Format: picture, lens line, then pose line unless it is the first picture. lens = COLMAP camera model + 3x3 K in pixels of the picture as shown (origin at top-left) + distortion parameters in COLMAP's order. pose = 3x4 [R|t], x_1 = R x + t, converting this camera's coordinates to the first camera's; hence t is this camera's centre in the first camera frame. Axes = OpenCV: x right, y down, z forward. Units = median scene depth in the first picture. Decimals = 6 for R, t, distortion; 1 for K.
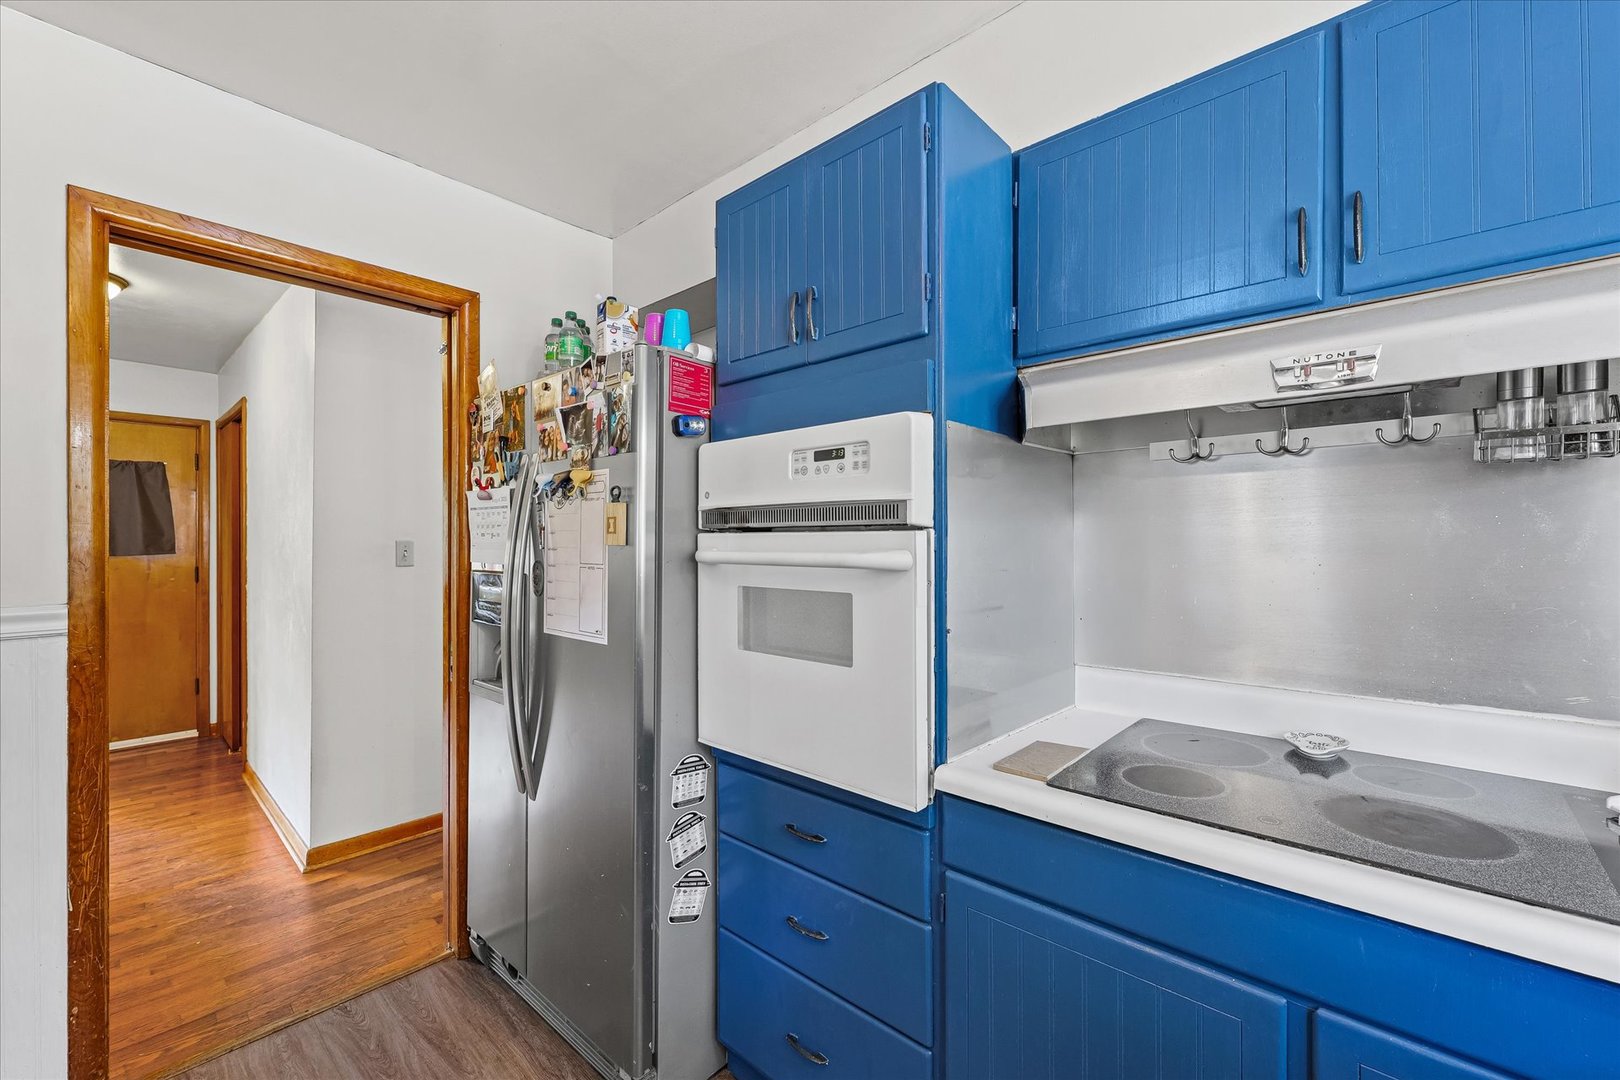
lens RADIAL K [[669.2, 0, 804.3], [0, 669.2, 543.6], [0, 0, 1]] dist [0.011807, -0.000562]
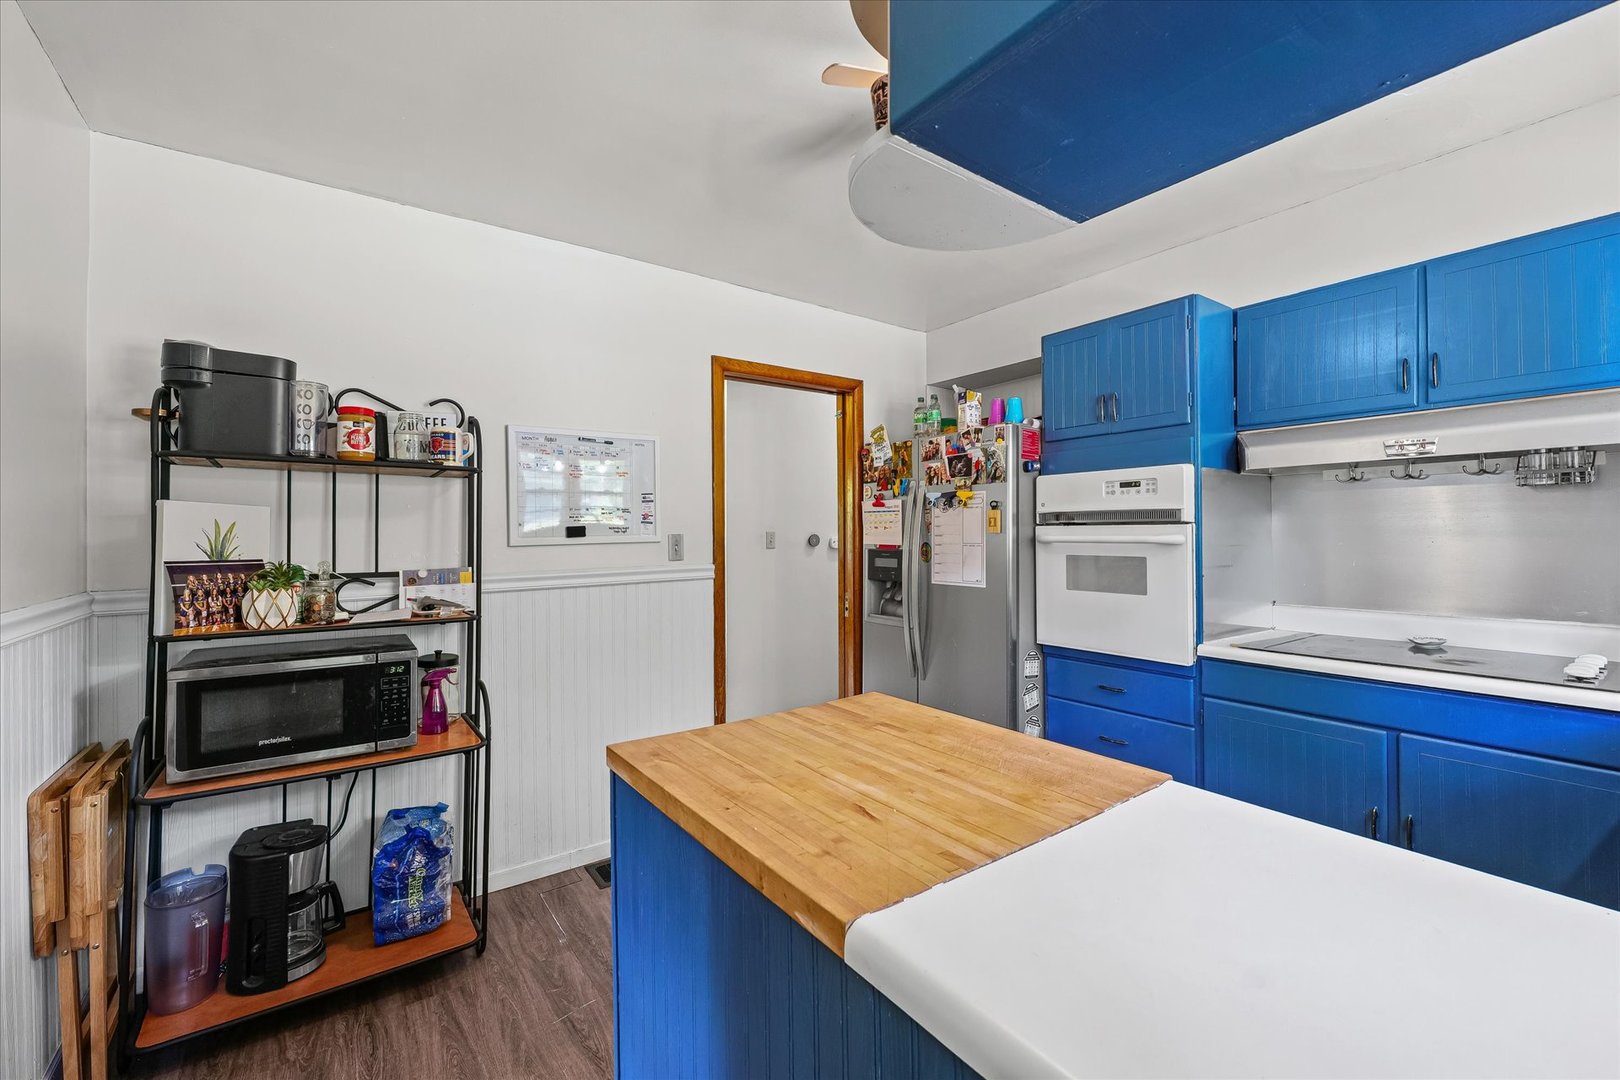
lens RADIAL K [[669.2, 0, 815.4], [0, 669.2, 532.4], [0, 0, 1]] dist [0.011807, -0.000562]
pose [[0.982177, -0.004450, -0.187906, -0.417300], [0.003730, 0.999984, -0.004182, 0.006820], [0.187922, 0.003406, 0.982178, -0.897164]]
